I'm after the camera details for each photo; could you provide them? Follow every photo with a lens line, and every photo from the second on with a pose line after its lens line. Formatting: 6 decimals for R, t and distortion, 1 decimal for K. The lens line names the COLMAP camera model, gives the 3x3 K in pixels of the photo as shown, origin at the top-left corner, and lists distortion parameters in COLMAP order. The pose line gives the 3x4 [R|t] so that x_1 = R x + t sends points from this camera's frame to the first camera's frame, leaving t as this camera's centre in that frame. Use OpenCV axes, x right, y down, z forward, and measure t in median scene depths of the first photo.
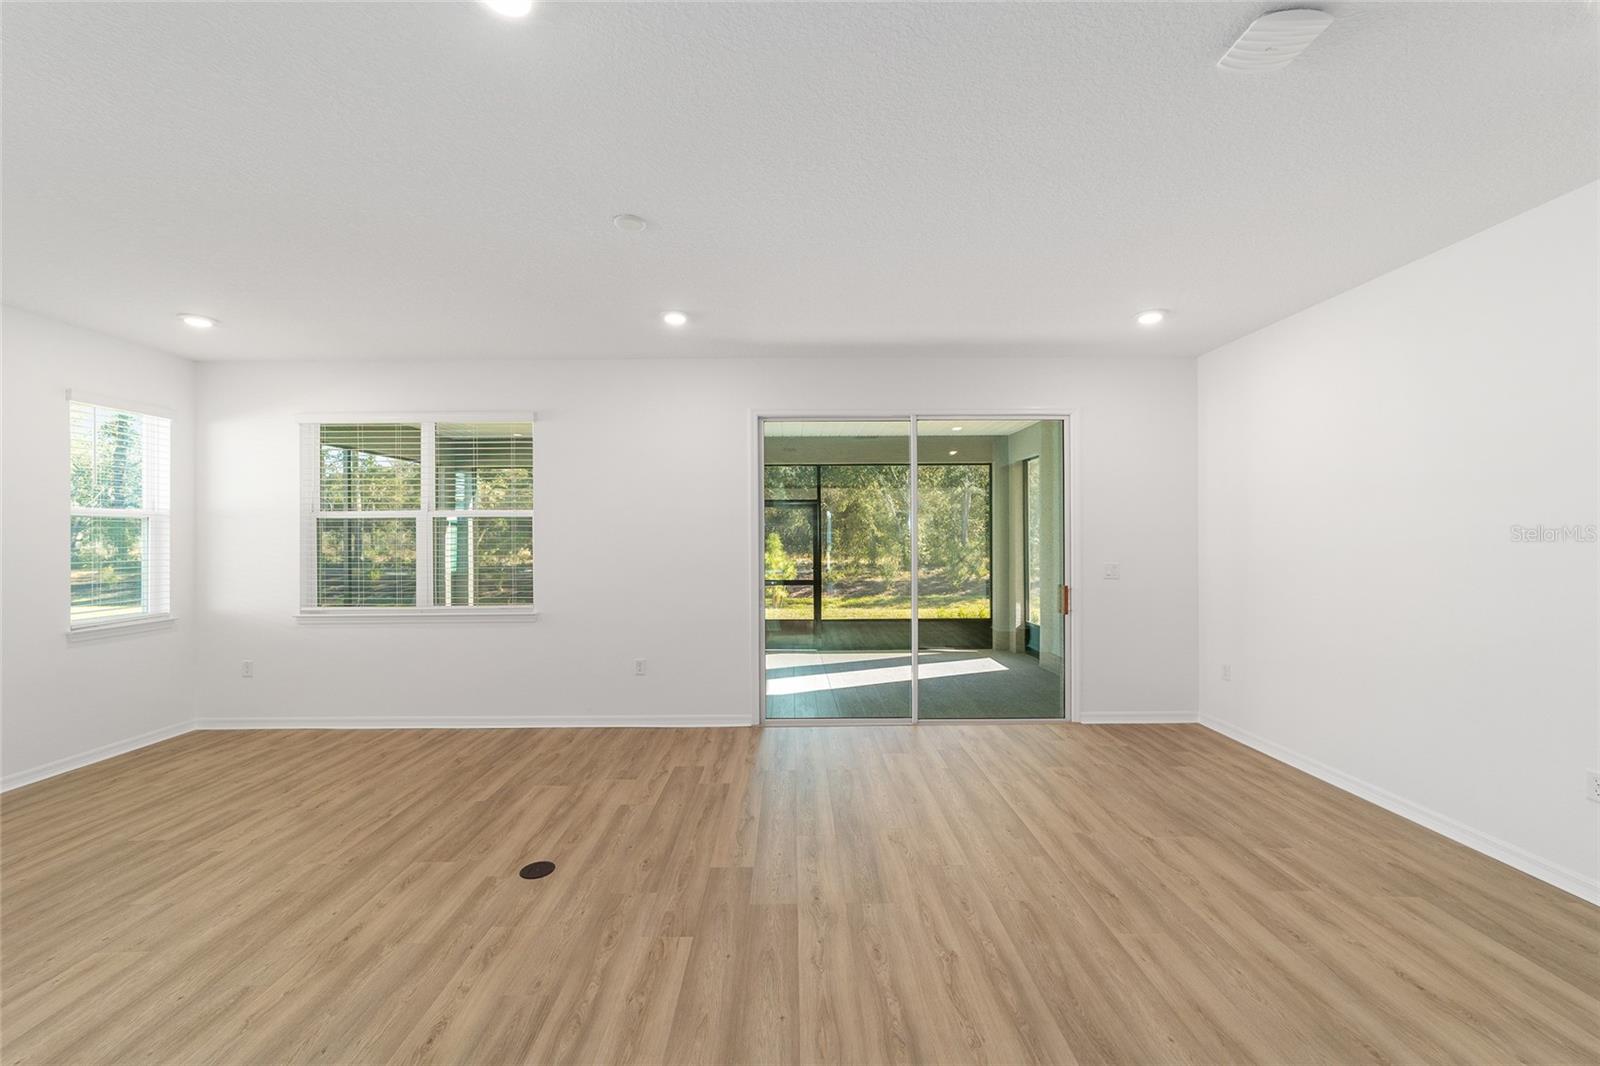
lens RADIAL K [[614.2, 0, 789.2], [0, 614.2, 528.1], [0, 0, 1]] dist [-0.007185, 0.006057]
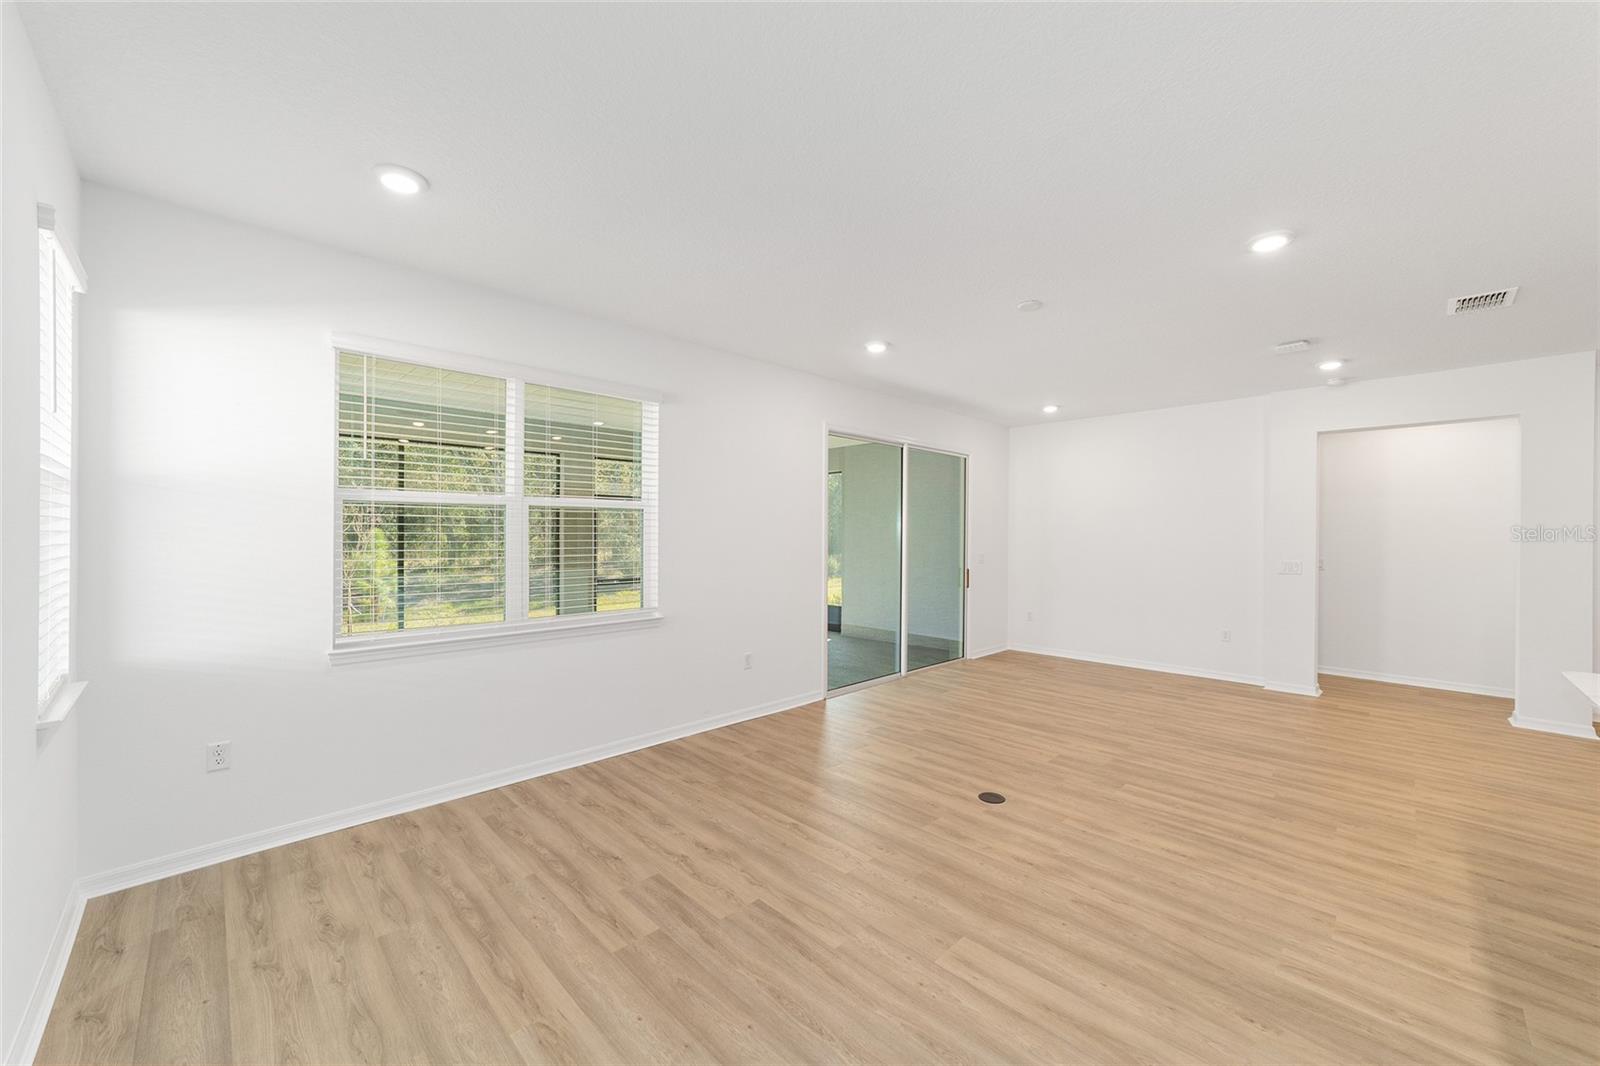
lens RADIAL K [[614.2, 0, 791.4], [0, 614.2, 540.4], [0, 0, 1]] dist [-0.007185, 0.006057]
pose [[0.712549, 0.003258, 0.701615, -1.125975], [-0.021776, 0.999610, 0.017473, 0.007745], [-0.701284, -0.027729, 0.712342, 0.281573]]
